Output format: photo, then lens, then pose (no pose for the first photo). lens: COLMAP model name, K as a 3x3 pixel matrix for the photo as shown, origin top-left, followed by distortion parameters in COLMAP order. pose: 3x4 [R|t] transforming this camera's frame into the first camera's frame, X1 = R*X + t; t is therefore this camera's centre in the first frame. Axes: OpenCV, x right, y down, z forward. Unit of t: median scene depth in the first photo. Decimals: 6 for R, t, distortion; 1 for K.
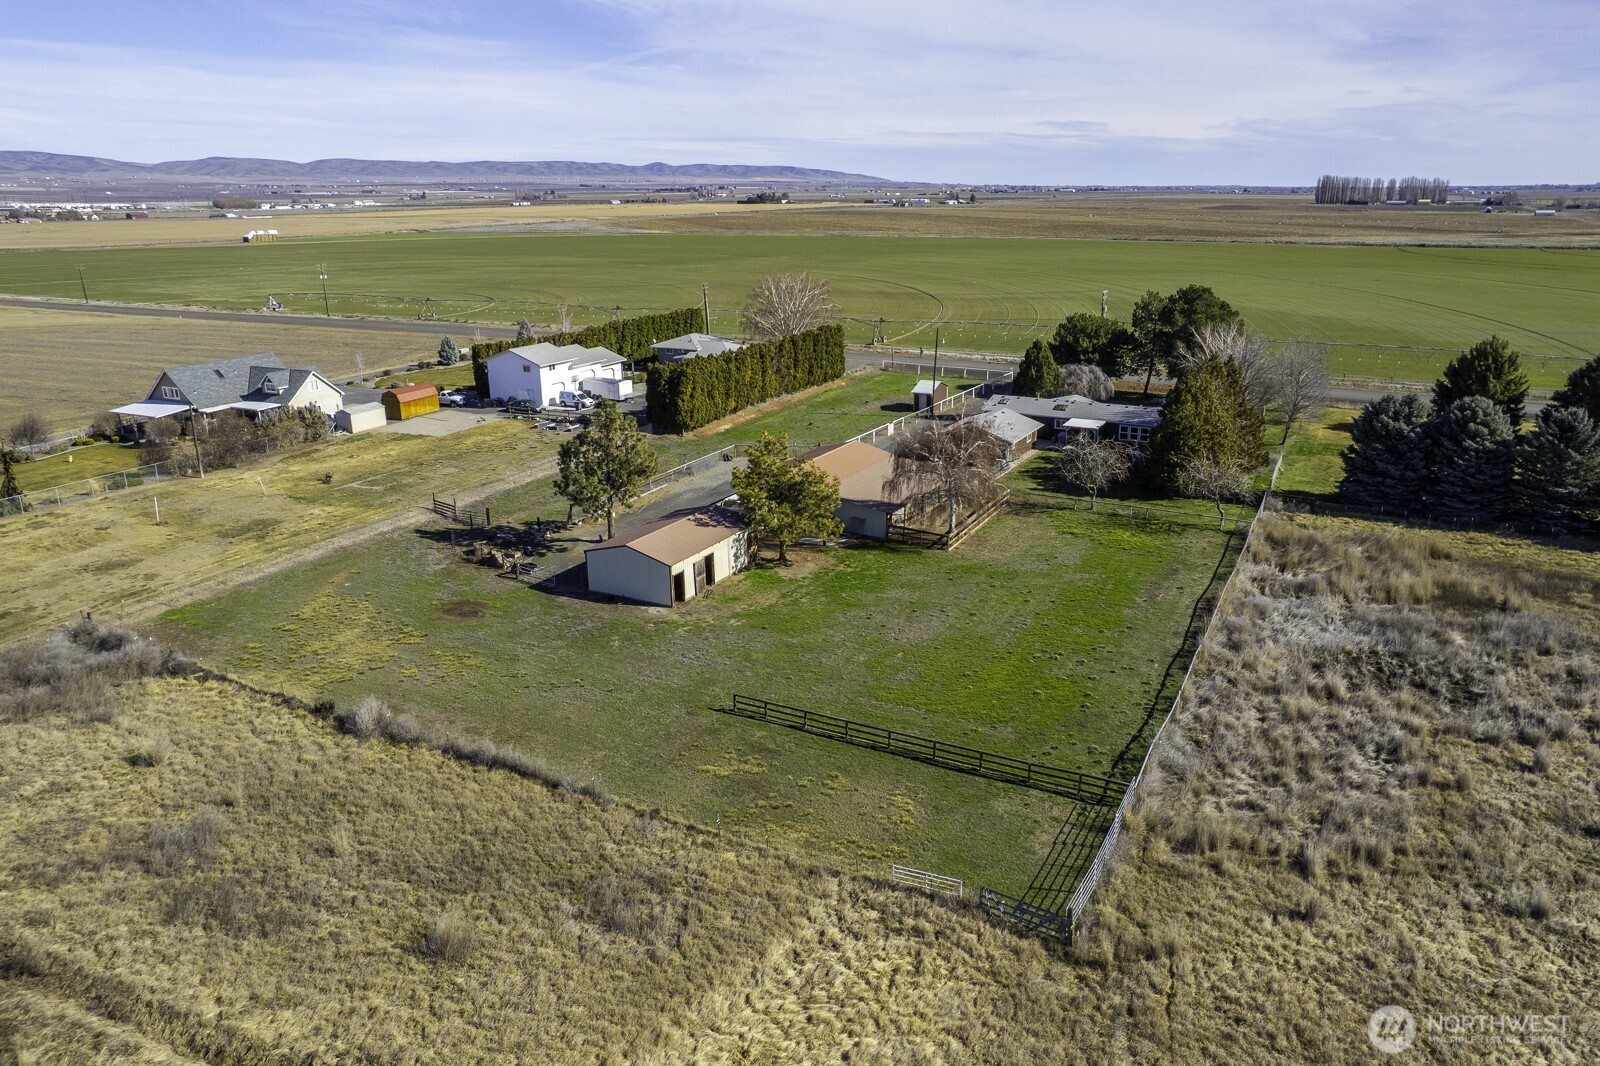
lens RADIAL K [[1056.9, 0, 802.7], [0, 1056.9, 533.5], [0, 0, 1]] dist [-0.024077, 0.012459]
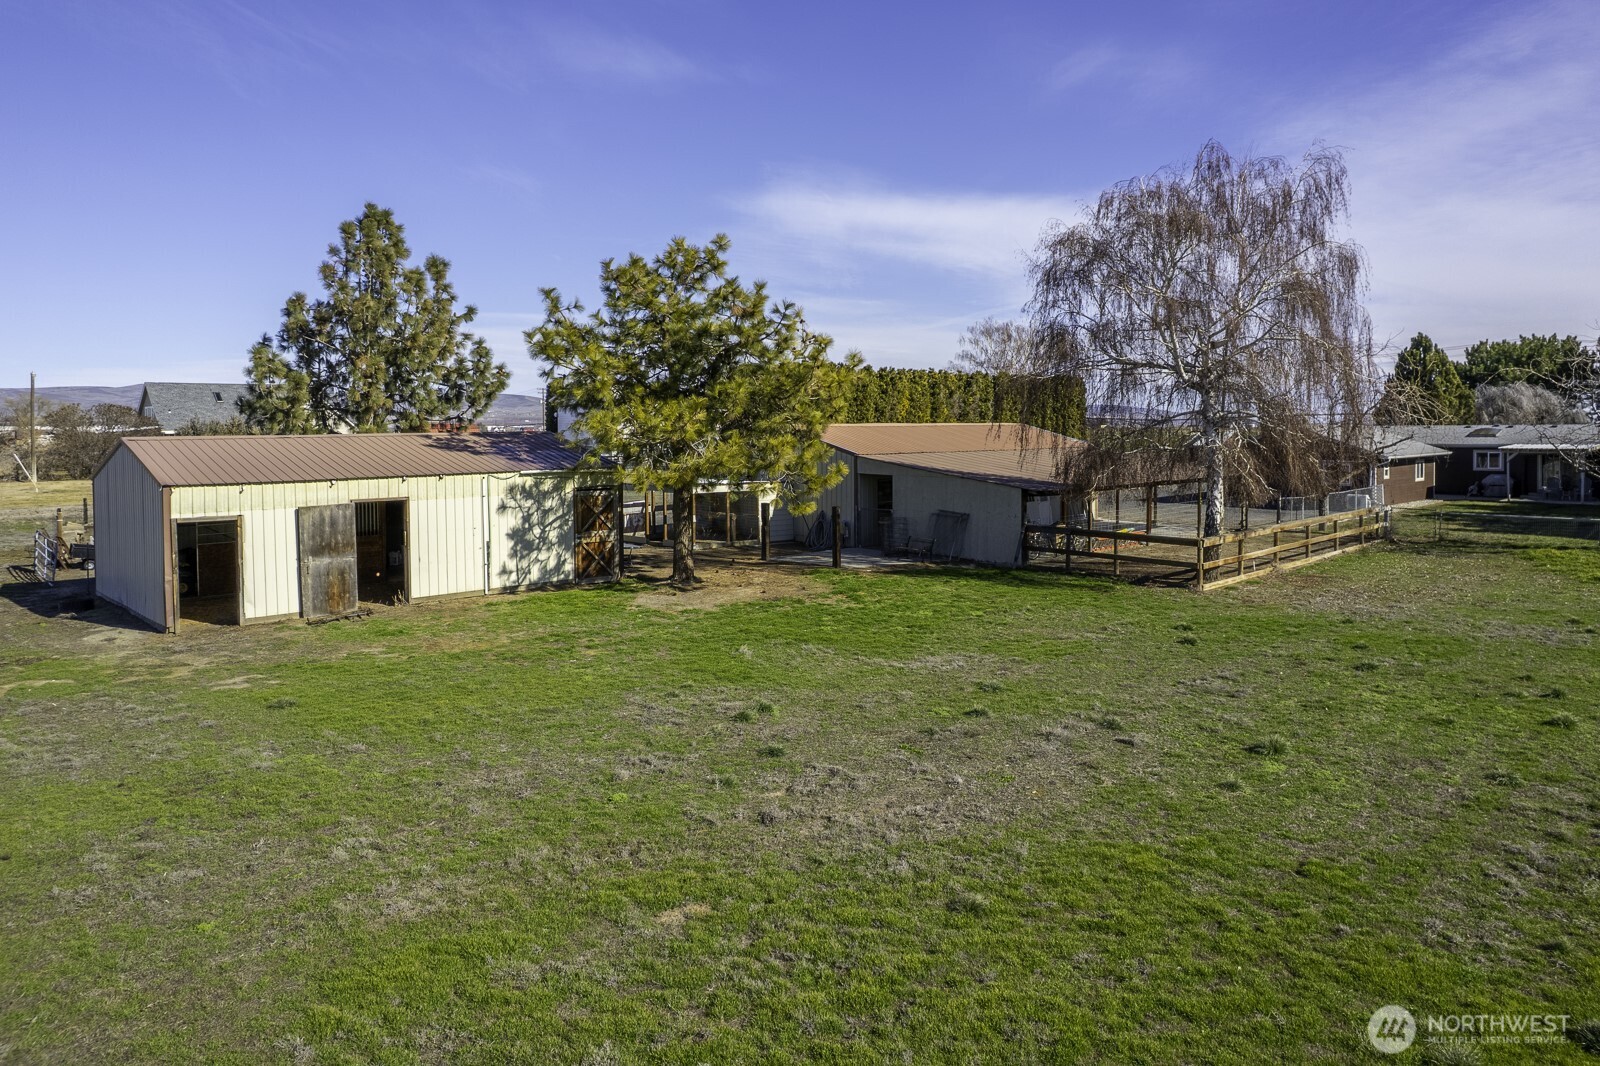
lens RADIAL K [[1056.9, 0, 795.5], [0, 1056.9, 530.8], [0, 0, 1]] dist [-0.024077, 0.012459]
pose [[0.955433, 0.043494, -0.291986, 0.121745], [-0.102447, 0.976469, -0.189771, 0.074780], [0.276861, 0.211226, 0.937407, 0.713457]]
